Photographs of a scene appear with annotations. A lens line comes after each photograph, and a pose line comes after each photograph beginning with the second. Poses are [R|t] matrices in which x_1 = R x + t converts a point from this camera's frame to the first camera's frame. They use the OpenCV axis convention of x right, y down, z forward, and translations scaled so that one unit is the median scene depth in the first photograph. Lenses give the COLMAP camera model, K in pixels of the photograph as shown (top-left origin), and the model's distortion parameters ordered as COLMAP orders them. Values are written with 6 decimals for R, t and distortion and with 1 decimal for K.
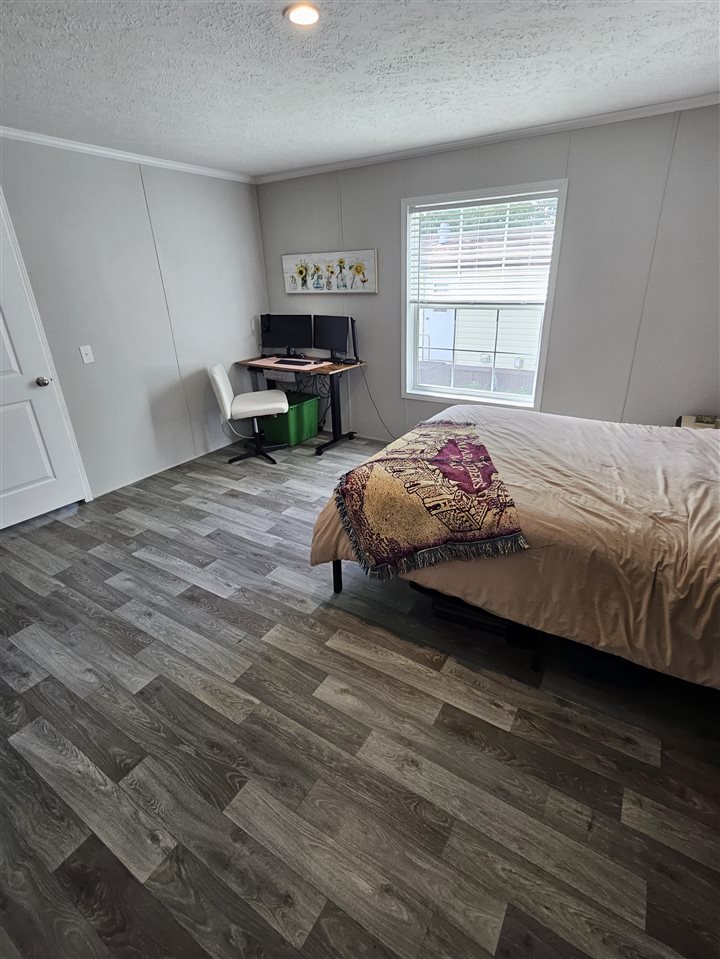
lens RADIAL K [[460.3, 0, 364.0], [0, 460.3, 469.9], [0, 0, 1]] dist [-0.001904, 0.002890]
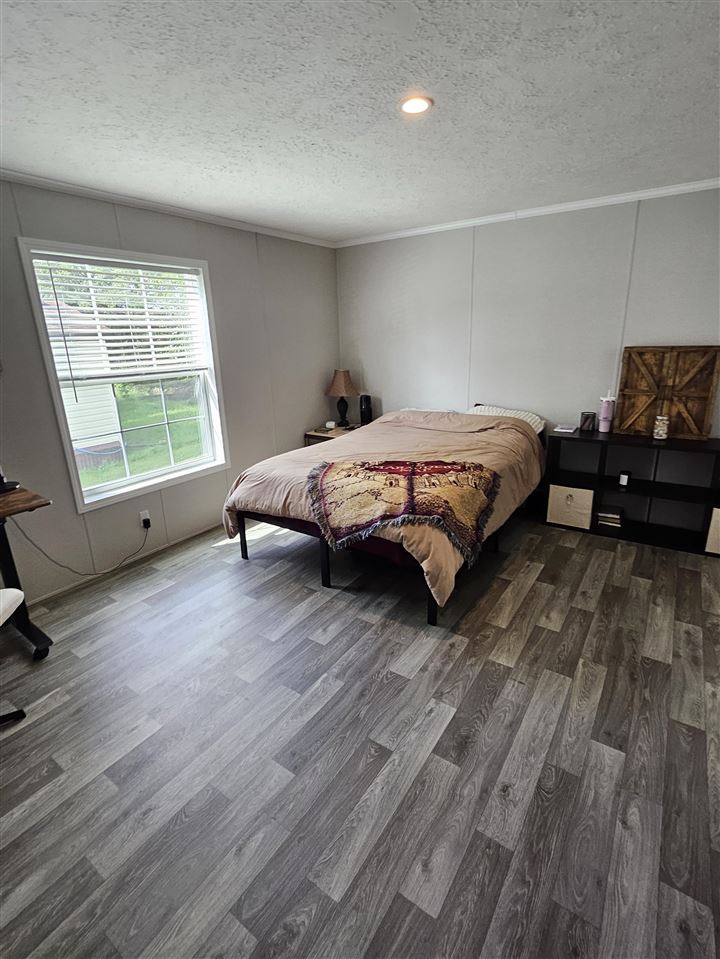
lens RADIAL K [[460.3, 0, 360.8], [0, 460.3, 471.7], [0, 0, 1]] dist [-0.001904, 0.002890]
pose [[0.041450, -0.263182, 0.963855, -1.118896], [0.418717, 0.880461, 0.222405, -0.385474], [-0.907170, 0.394364, 0.146694, 0.998236]]
